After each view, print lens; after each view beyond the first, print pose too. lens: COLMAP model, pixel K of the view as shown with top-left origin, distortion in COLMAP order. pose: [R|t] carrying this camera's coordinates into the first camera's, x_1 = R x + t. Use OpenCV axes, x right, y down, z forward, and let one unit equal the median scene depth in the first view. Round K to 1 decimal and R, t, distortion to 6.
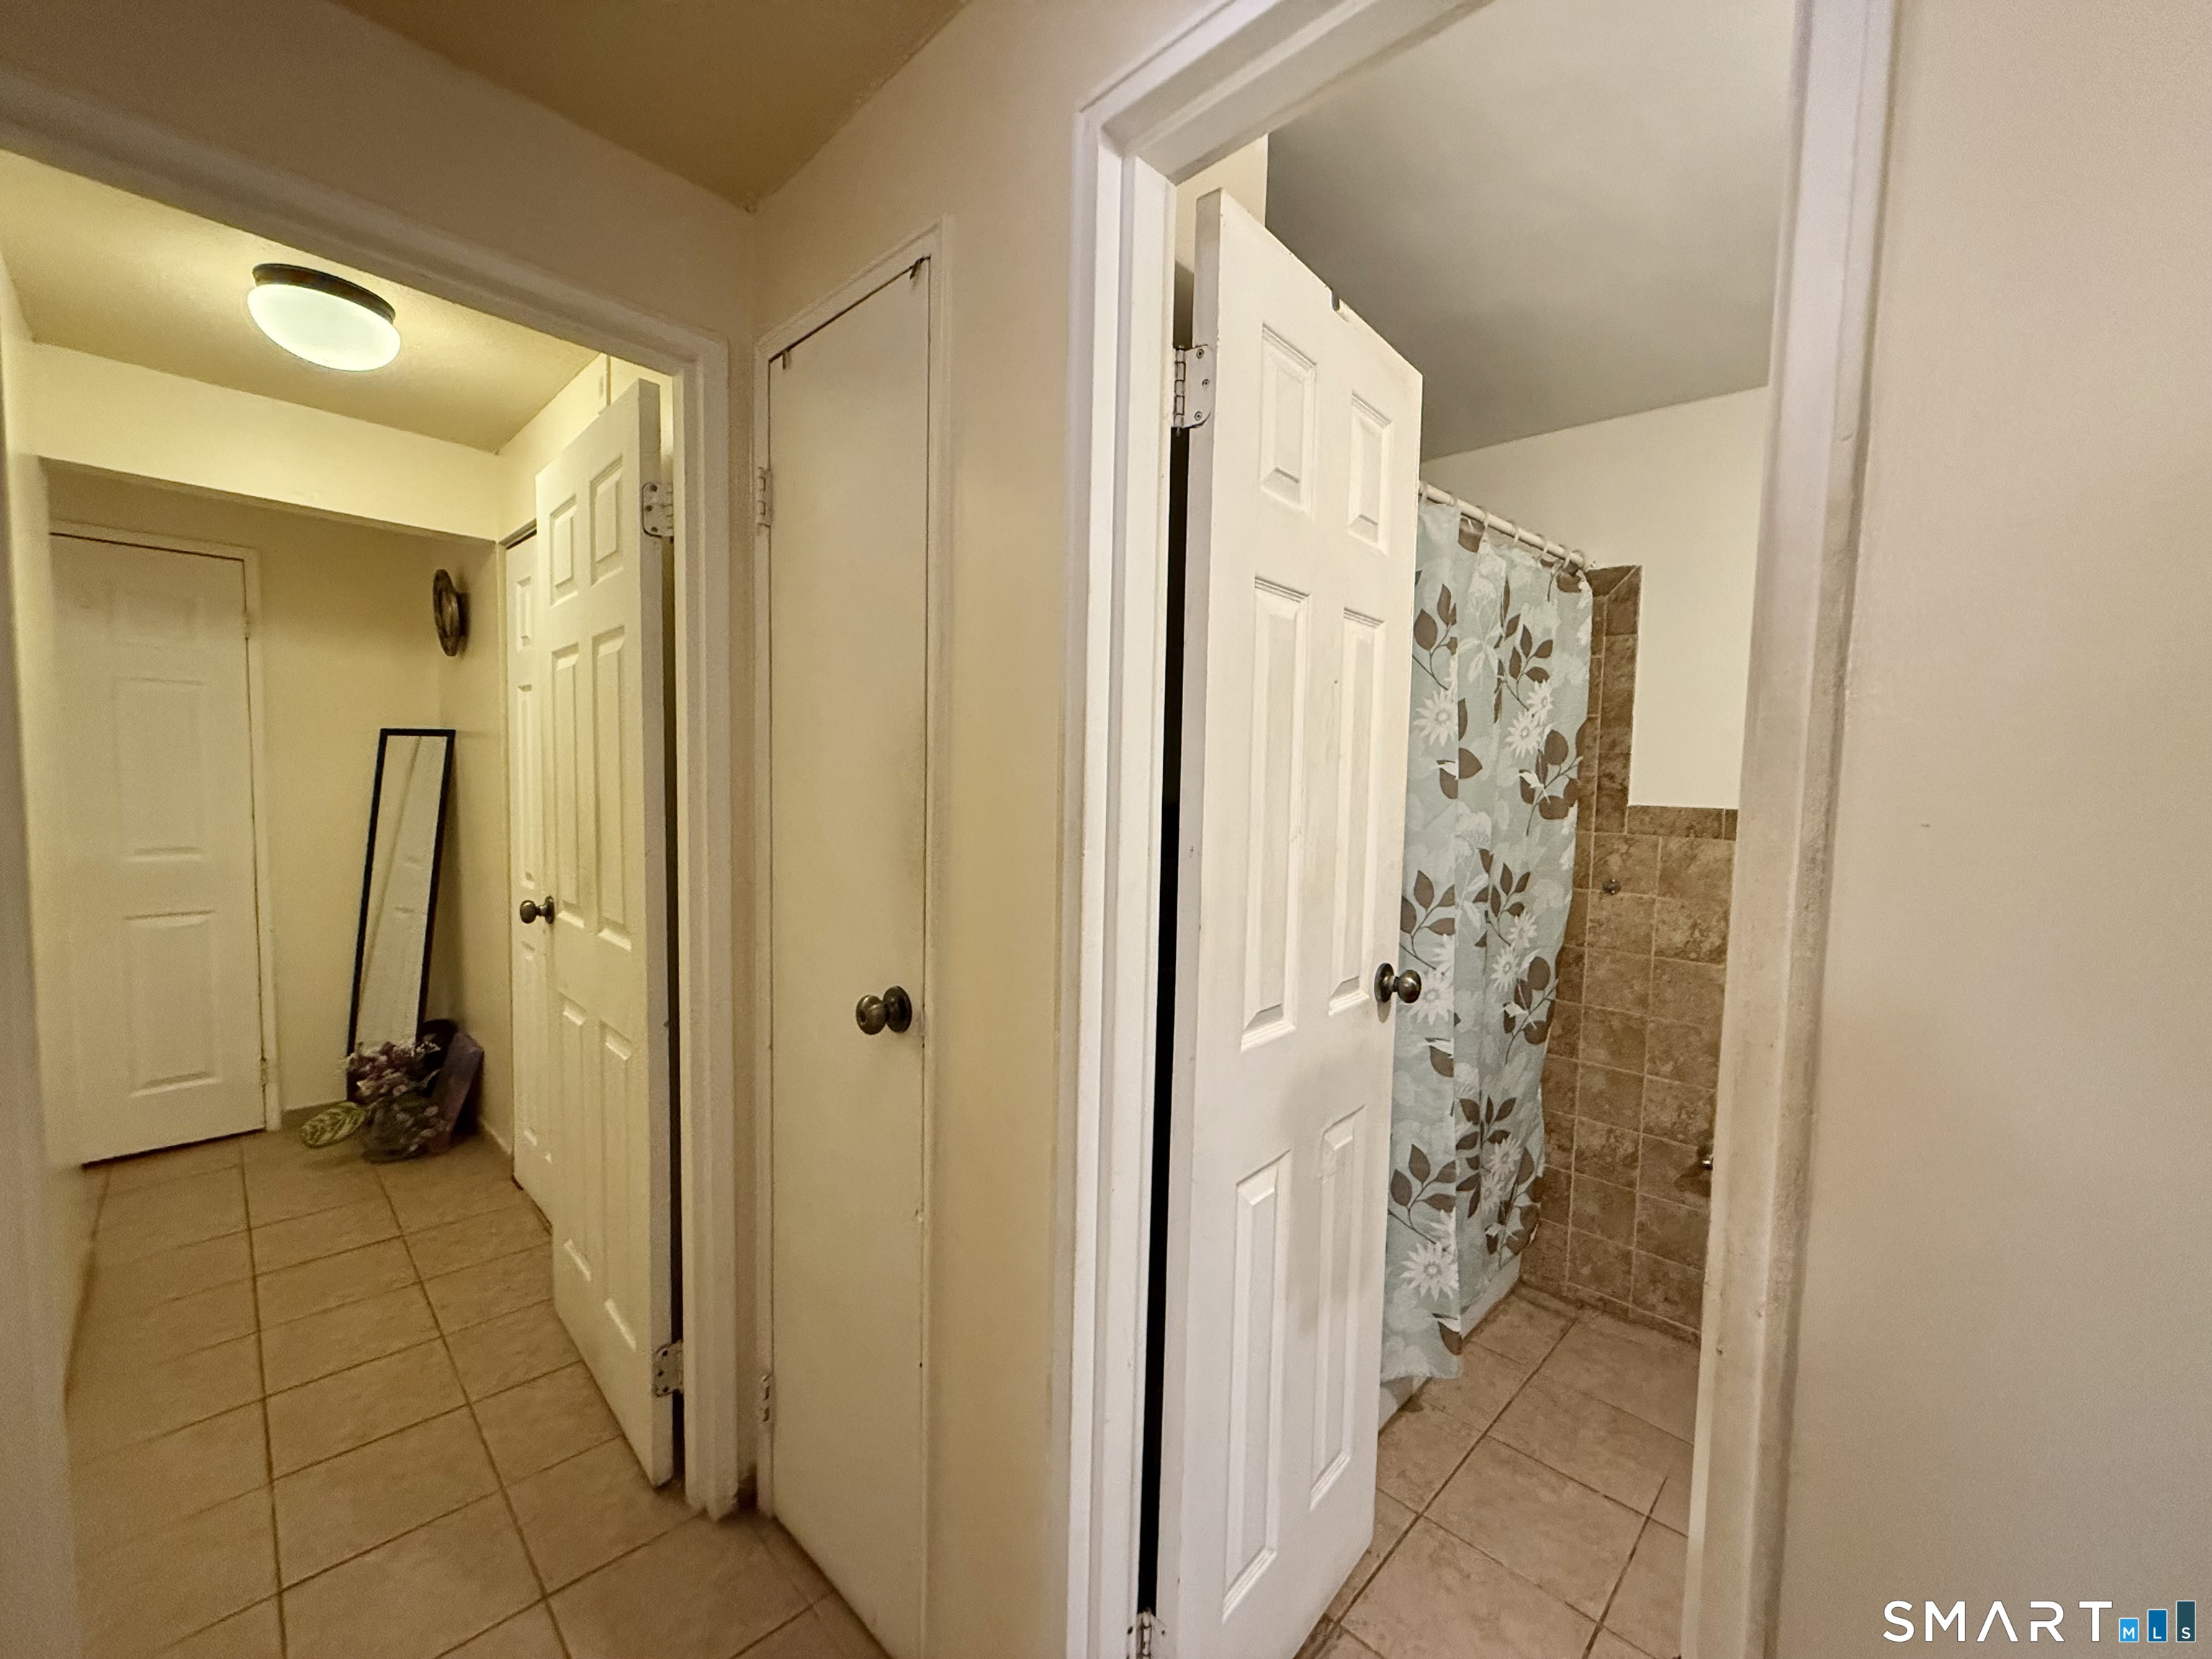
lens RADIAL K [[877.5, 0, 1102.6], [0, 877.5, 834.4], [0, 0, 1]] dist [0.000641, -0.000260]
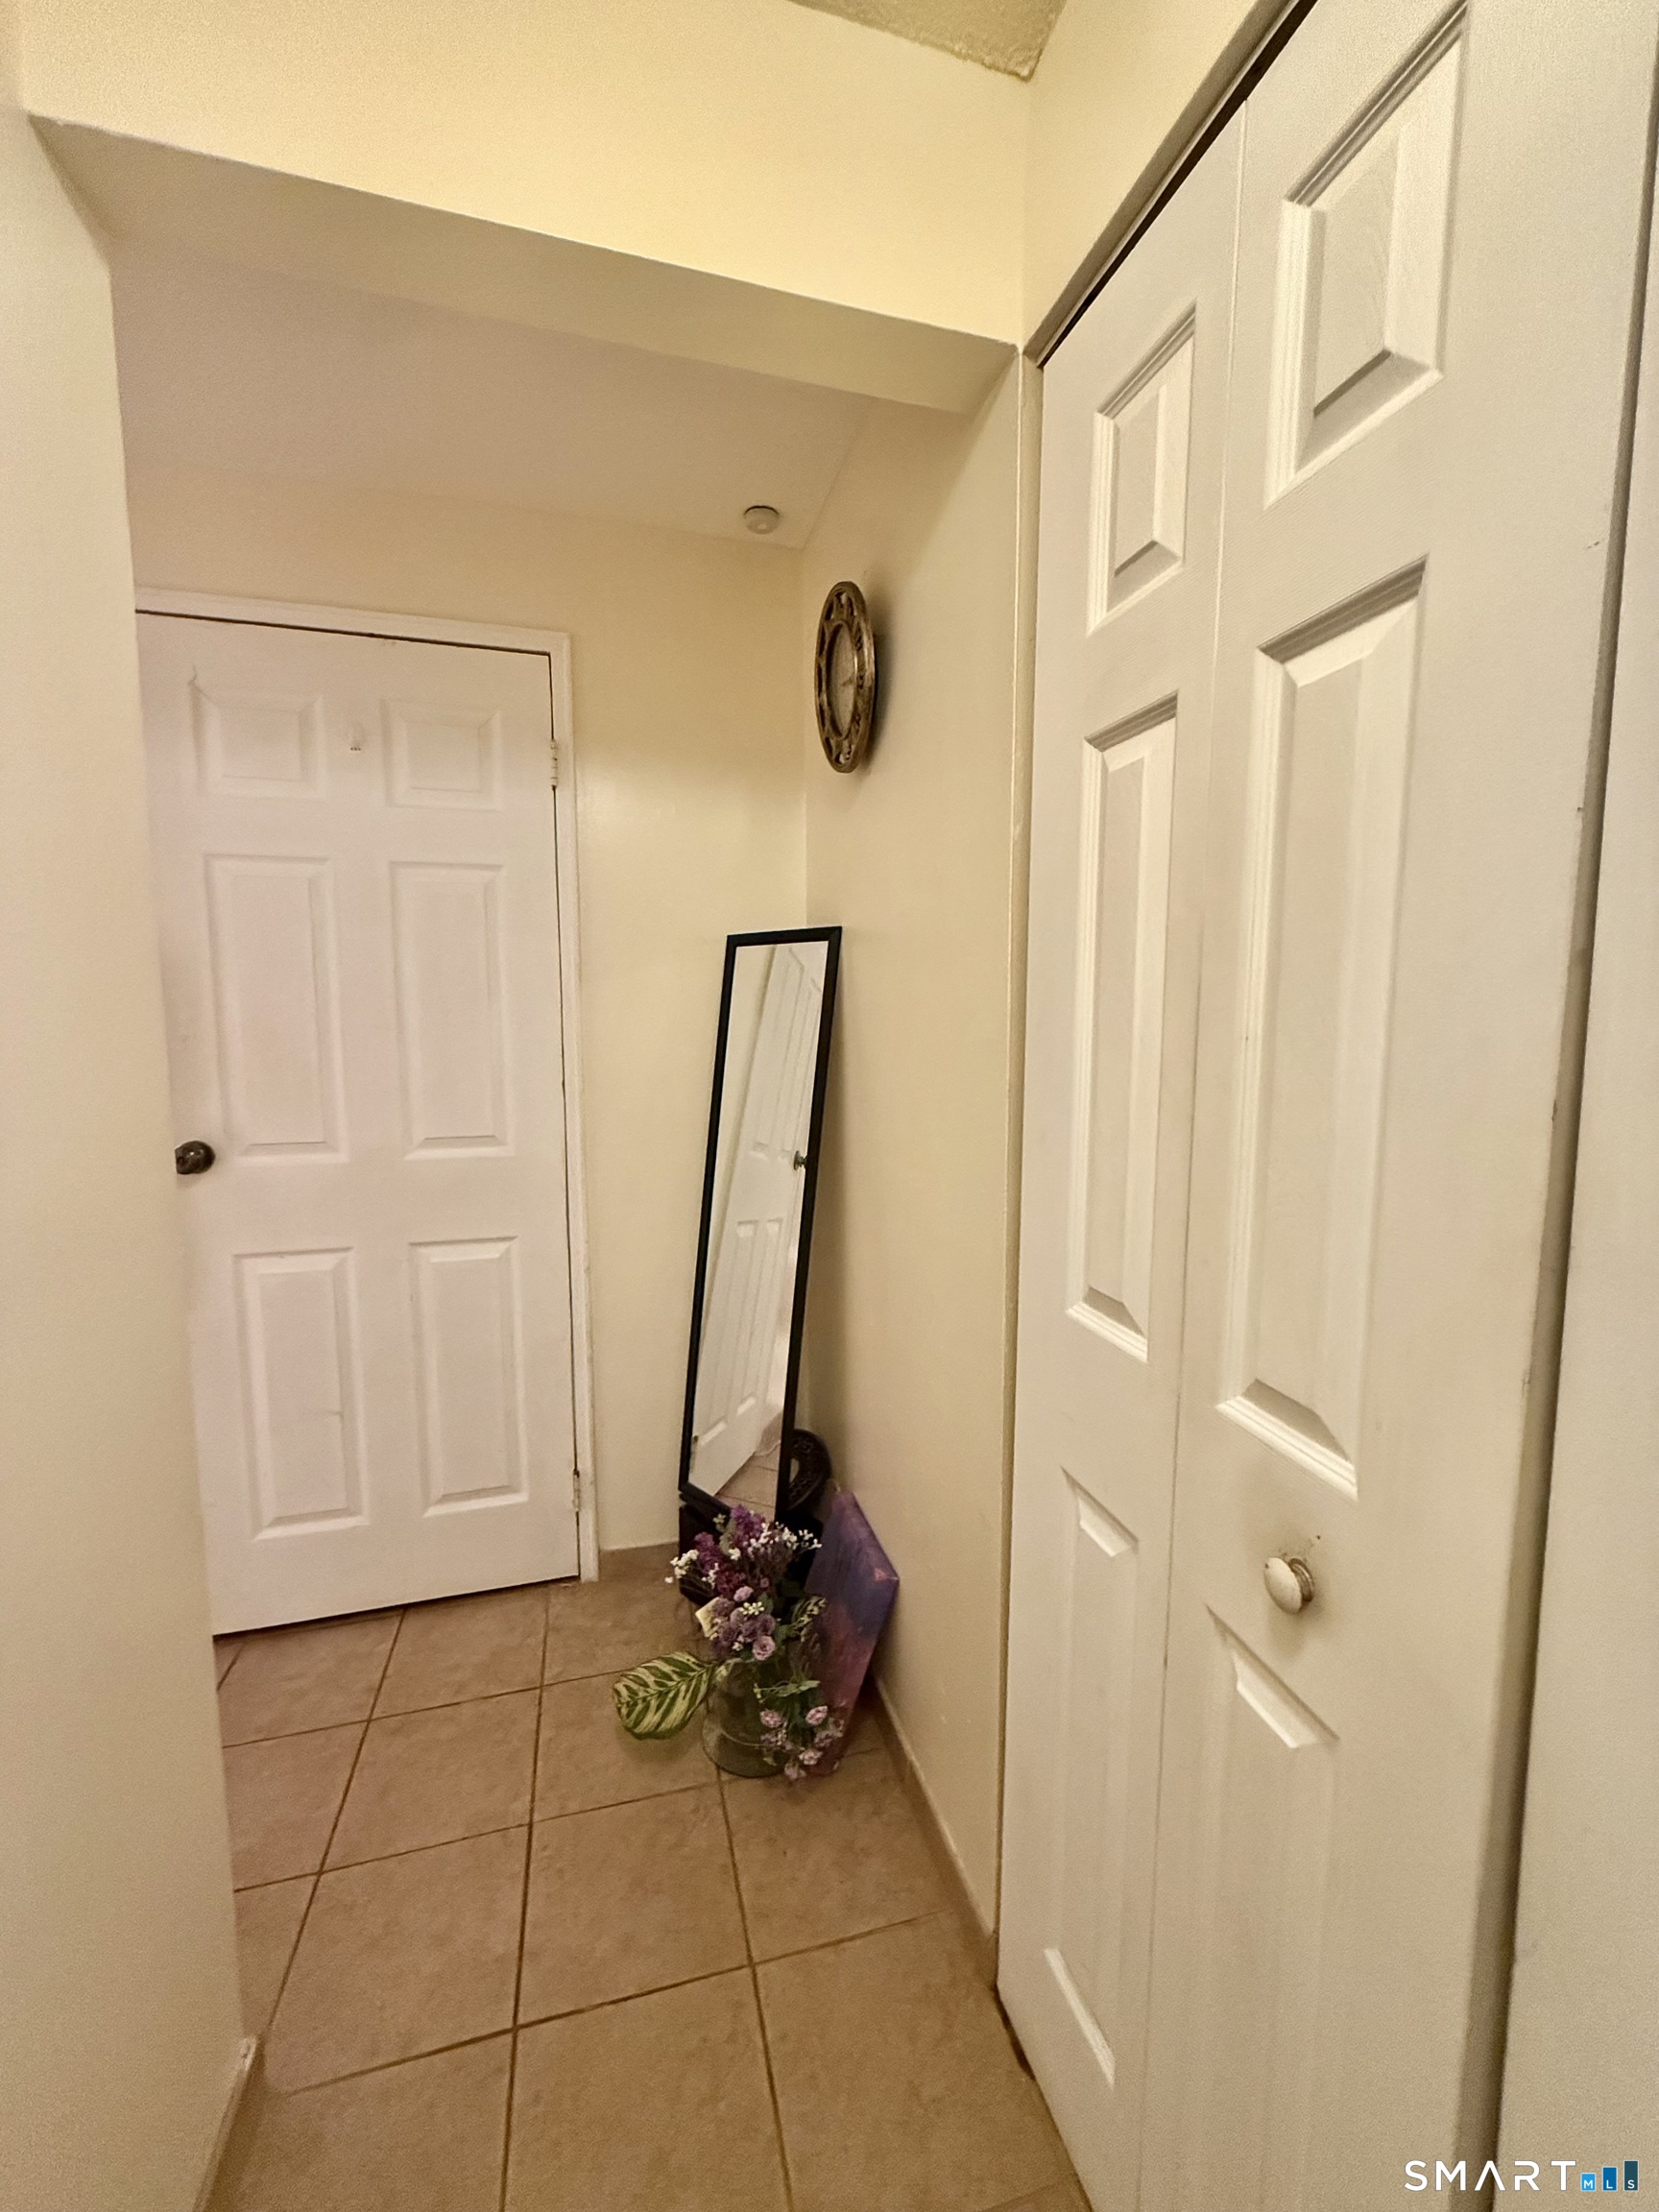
lens RADIAL K [[877.5, 0, 857.7], [0, 877.5, 1105.7], [0, 0, 1]] dist [0.000641, -0.000260]
pose [[0.875339, 0.034179, -0.482299, -1.204798], [-0.014999, 0.998938, 0.043569, -0.088368], [0.483276, -0.030904, 0.874922, 1.377416]]
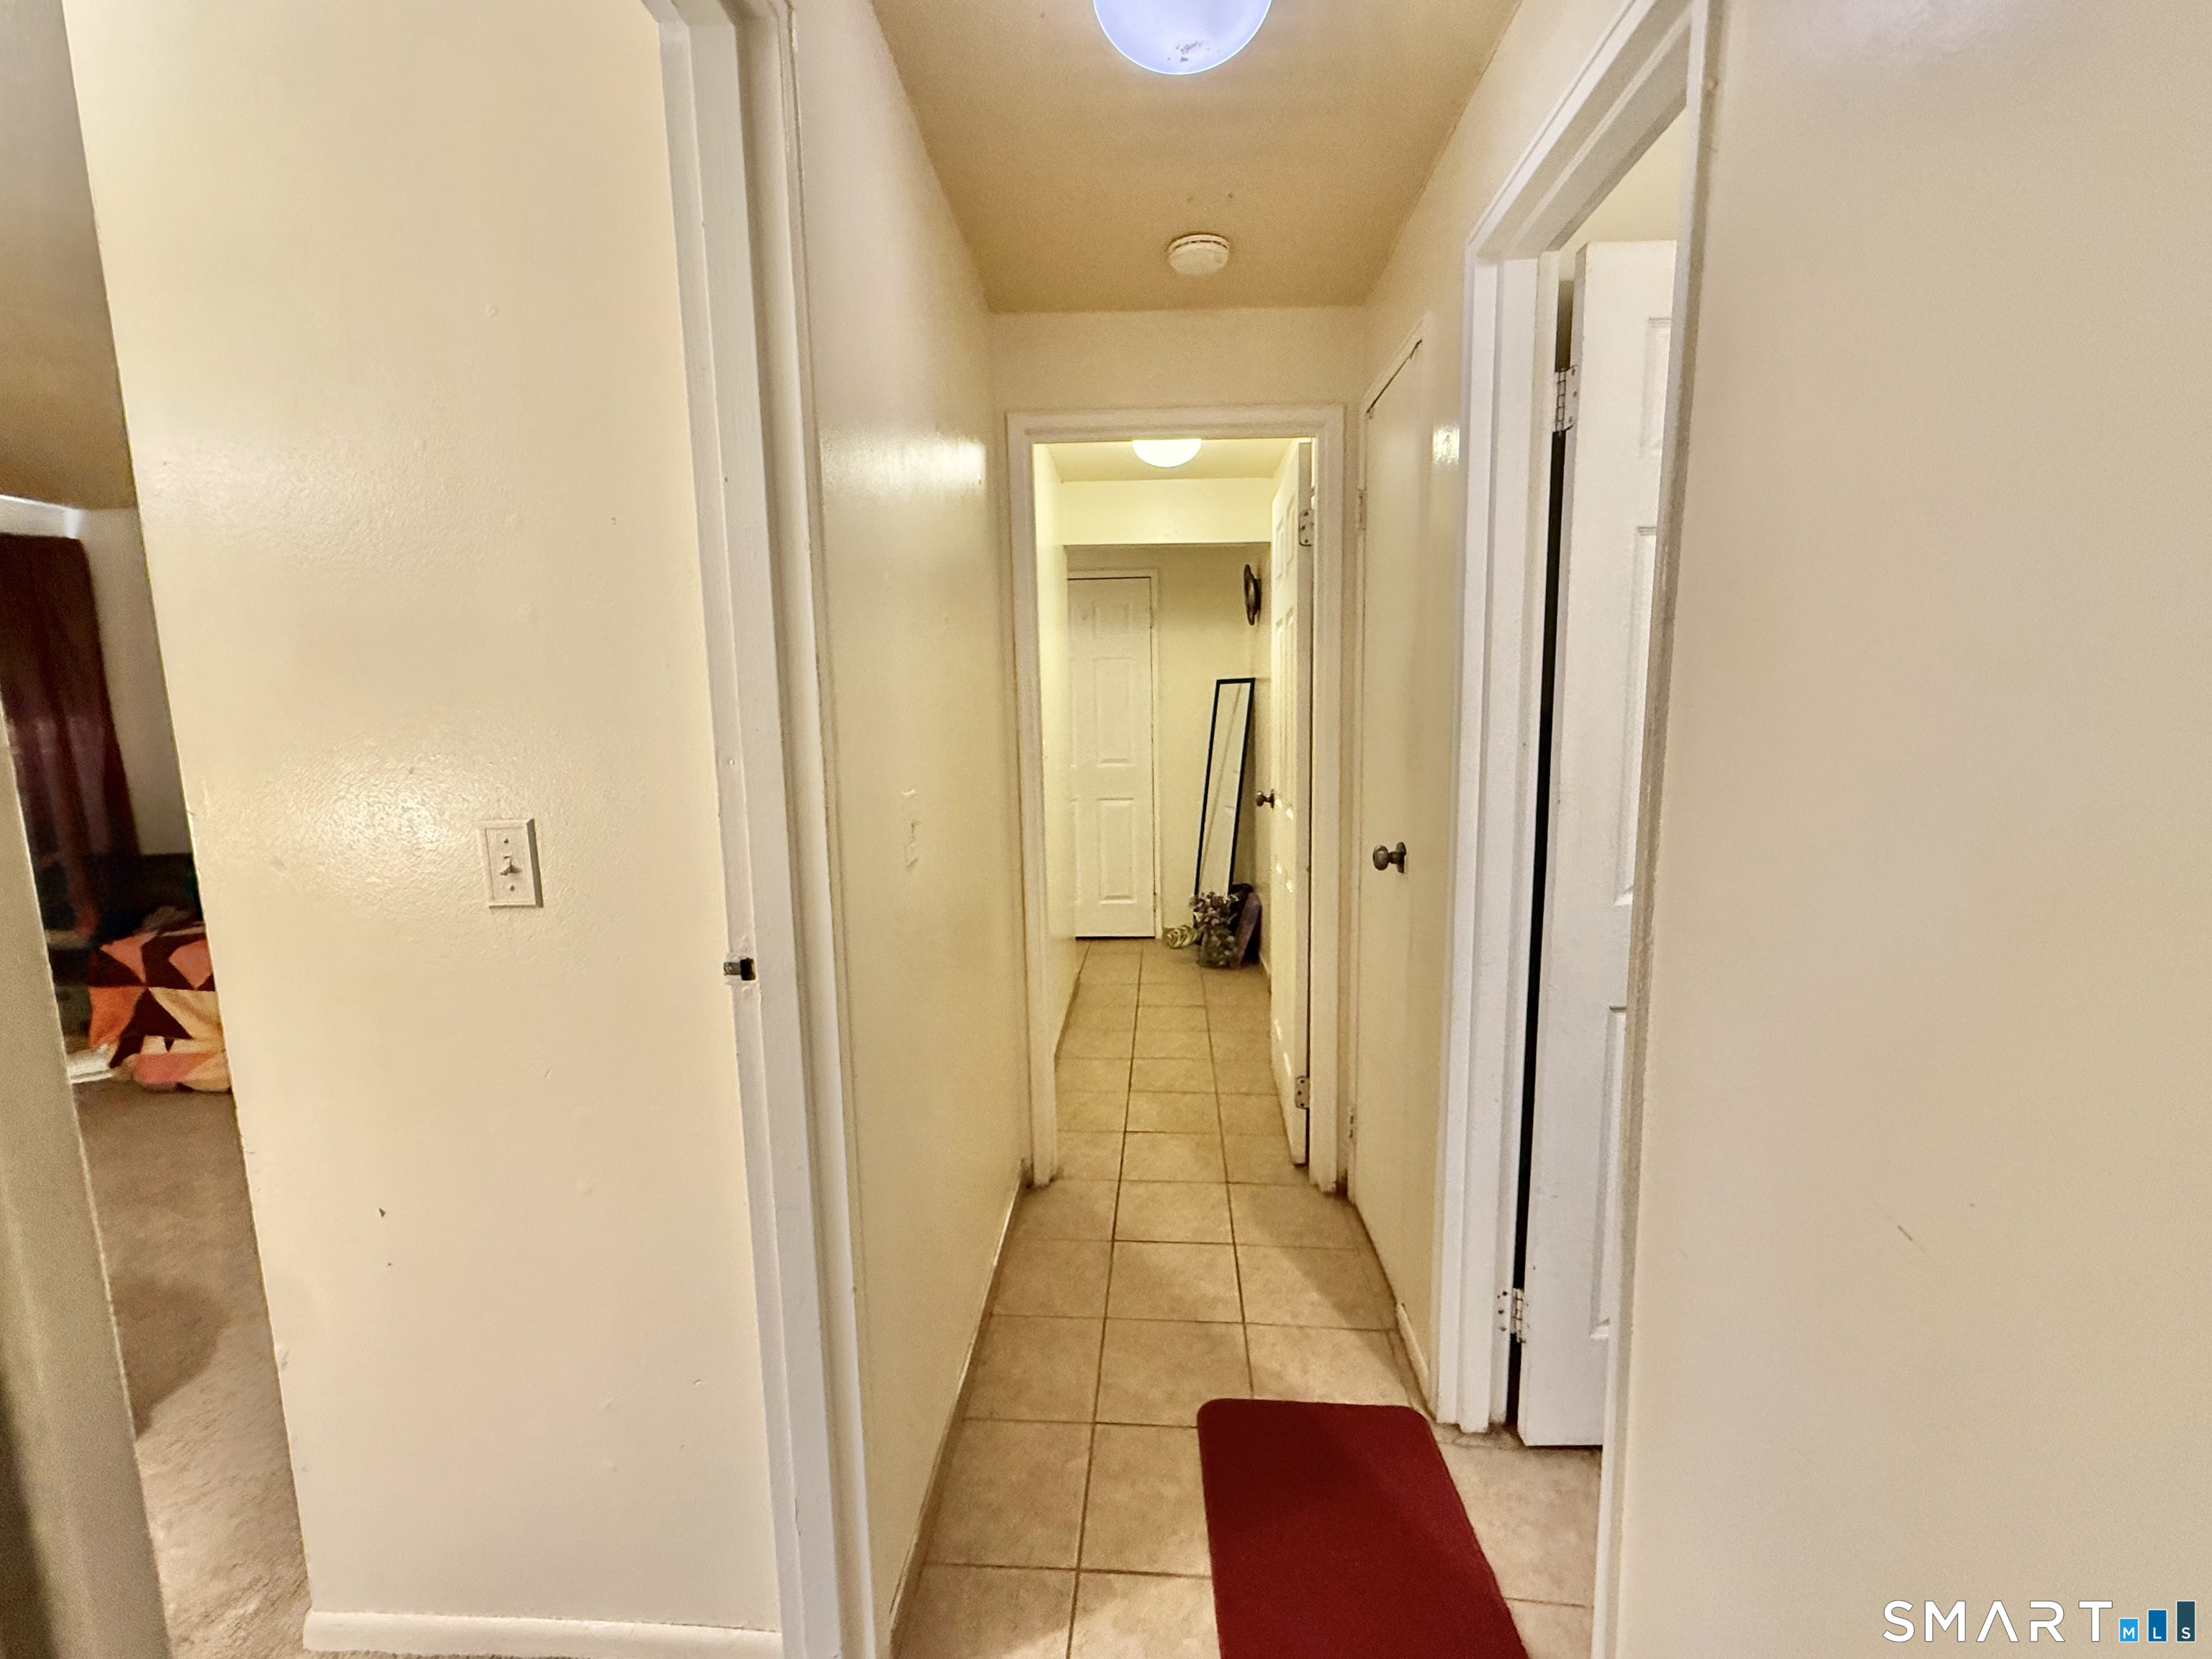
lens RADIAL K [[877.5, 0, 1102.6], [0, 877.5, 834.4], [0, 0, 1]] dist [0.000641, -0.000260]
pose [[0.655164, 0.074993, -0.751756, 0.447443], [-0.014494, 0.996126, 0.086738, 0.030955], [0.755348, -0.045932, 0.653712, -0.287202]]
